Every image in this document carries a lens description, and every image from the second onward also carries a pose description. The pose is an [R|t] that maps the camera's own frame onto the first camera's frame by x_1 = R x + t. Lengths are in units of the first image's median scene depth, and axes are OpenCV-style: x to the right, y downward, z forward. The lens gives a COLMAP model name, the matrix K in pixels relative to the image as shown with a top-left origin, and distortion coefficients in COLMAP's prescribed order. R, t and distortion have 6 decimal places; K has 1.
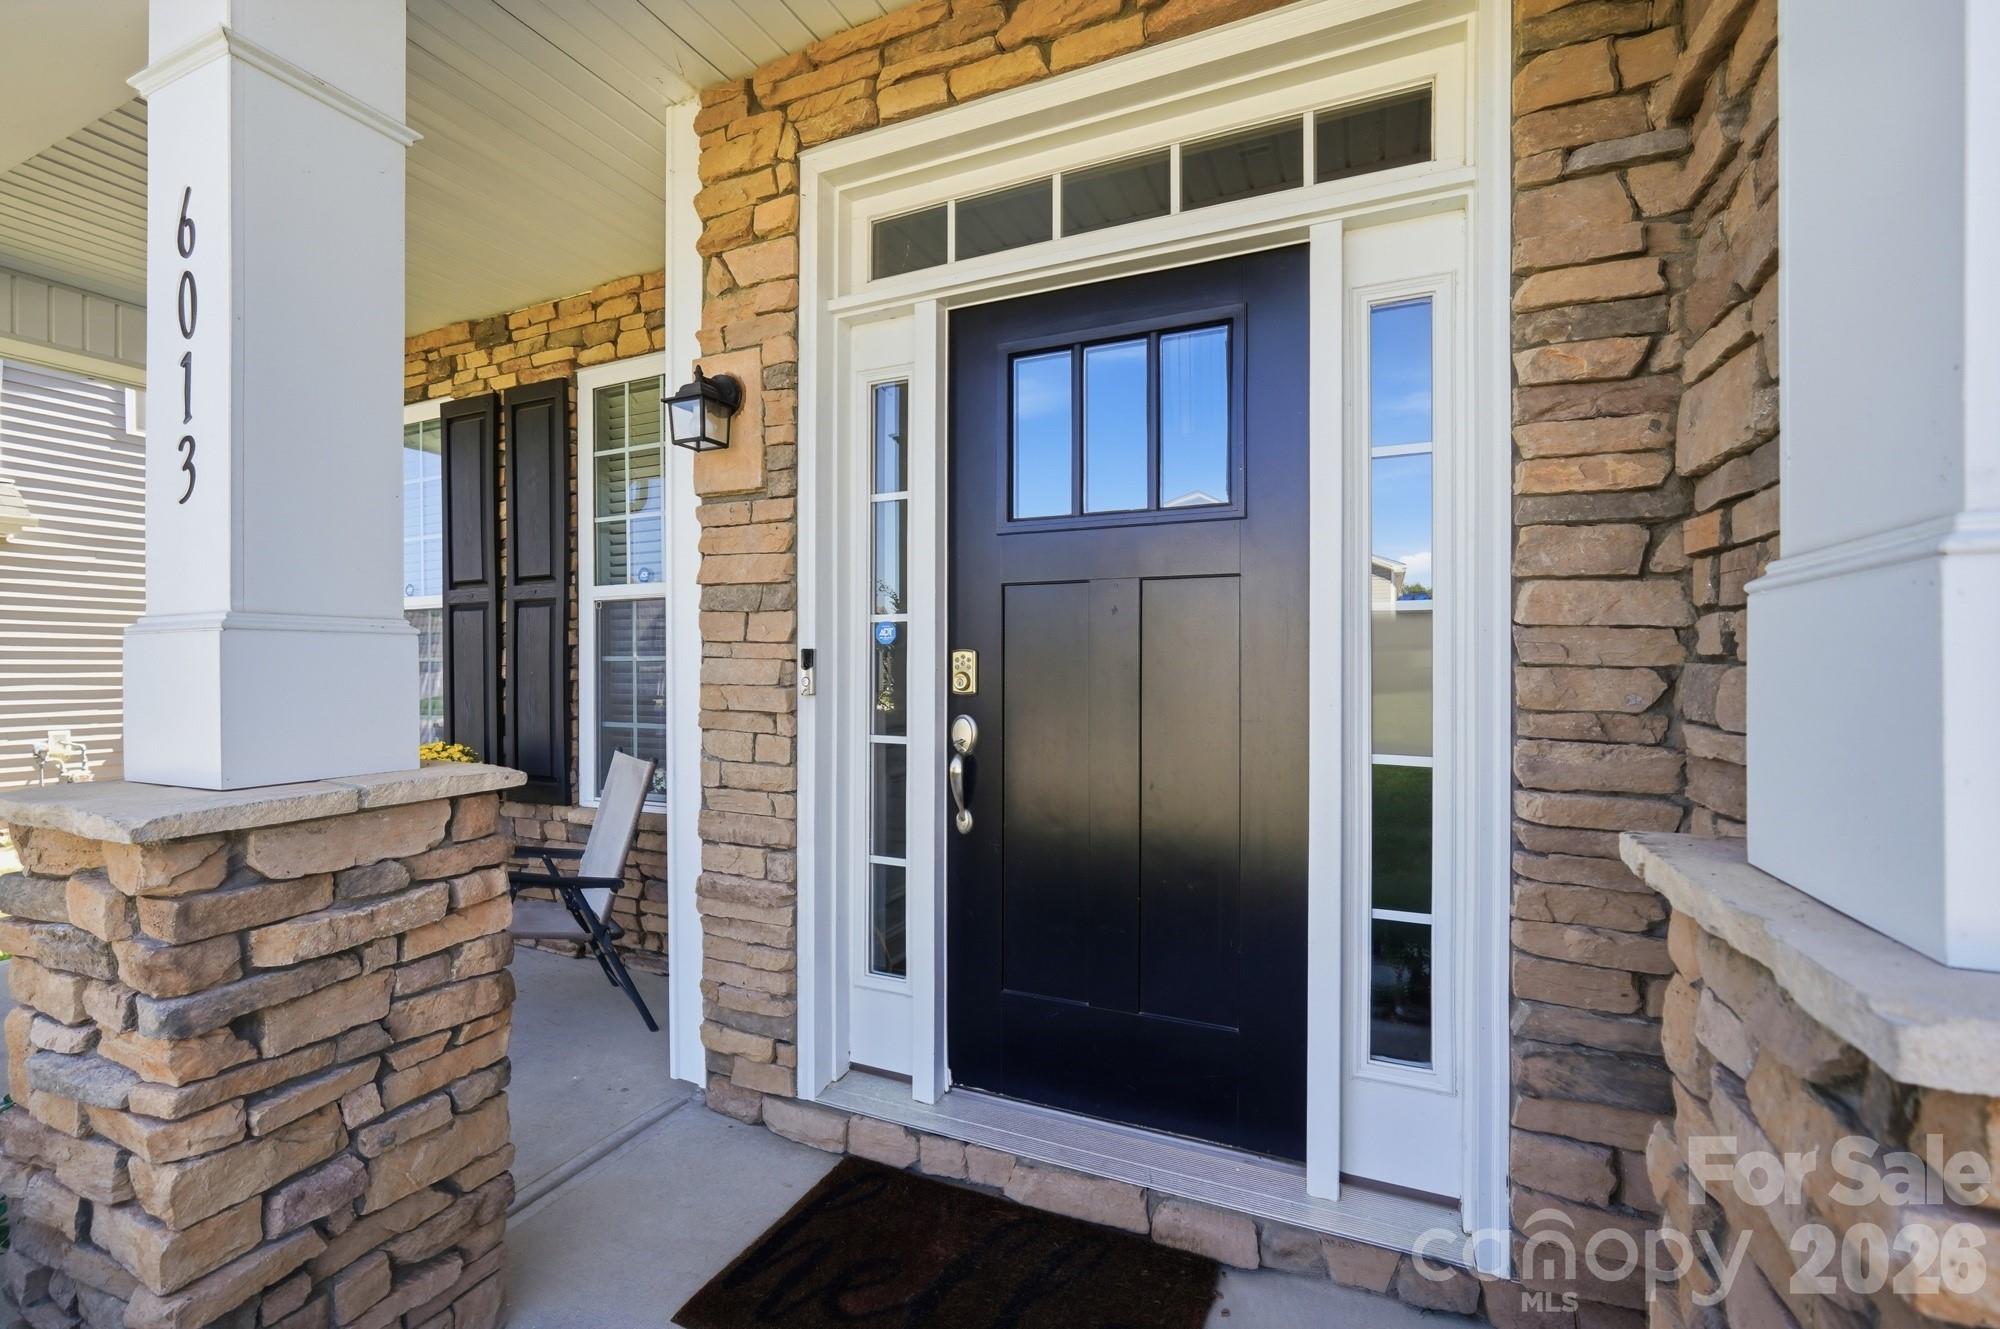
lens RADIAL K [[866.4, 0, 997.7], [0, 866.4, 664.8], [0, 0, 1]] dist [-0.022455, 0.001741]
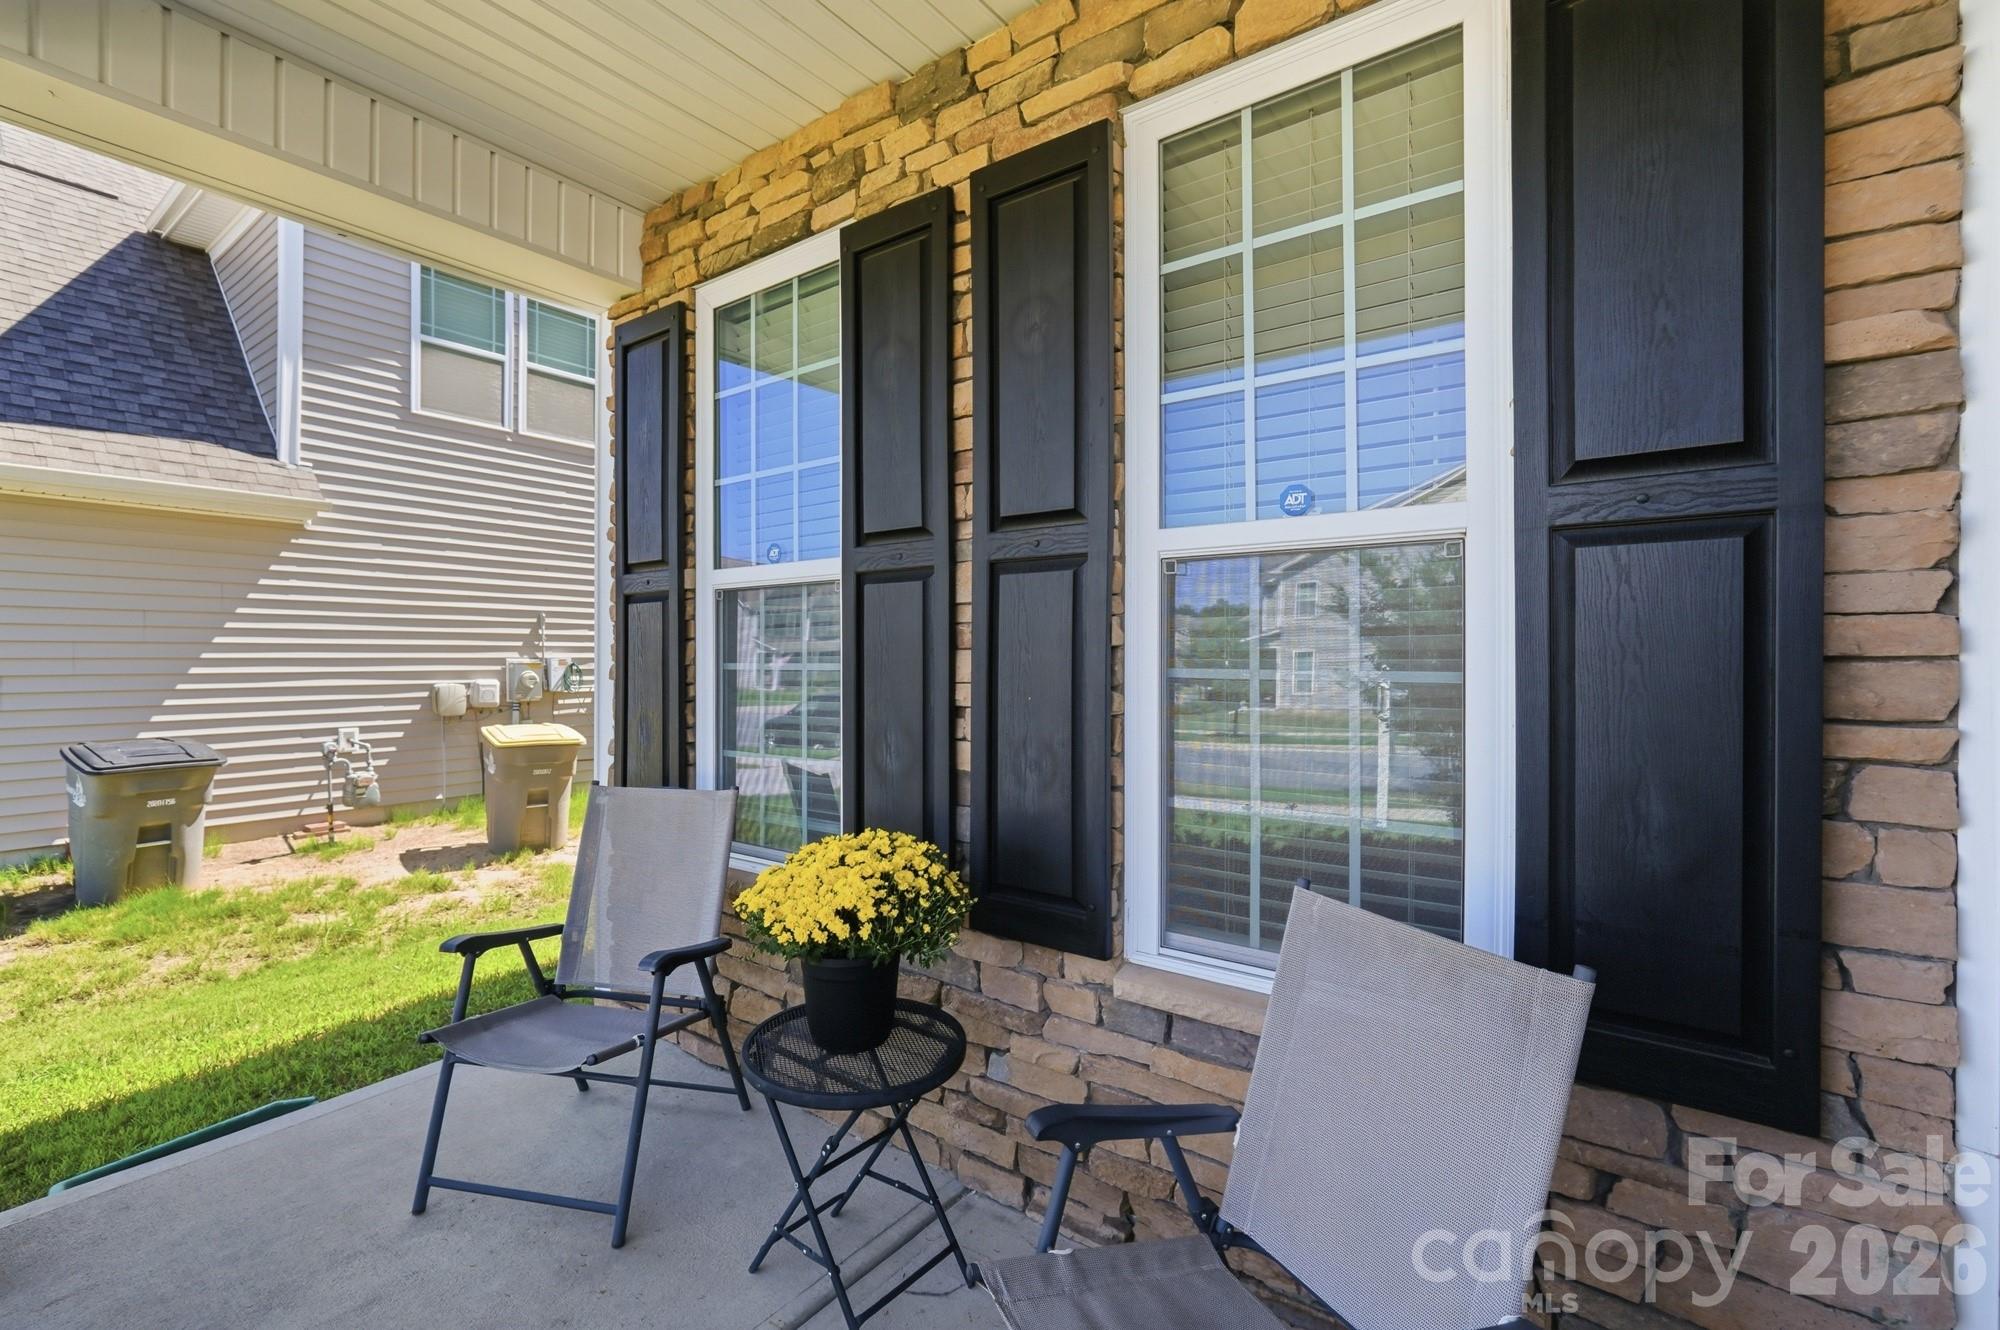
lens RADIAL K [[866.4, 0, 999.9], [0, 866.4, 658.9], [0, 0, 1]] dist [-0.022455, 0.001741]
pose [[0.978285, 0.008941, -0.207069, -0.429187], [-0.008326, 0.999958, 0.003841, -0.015588], [0.207095, -0.002034, 0.978319, 0.458396]]
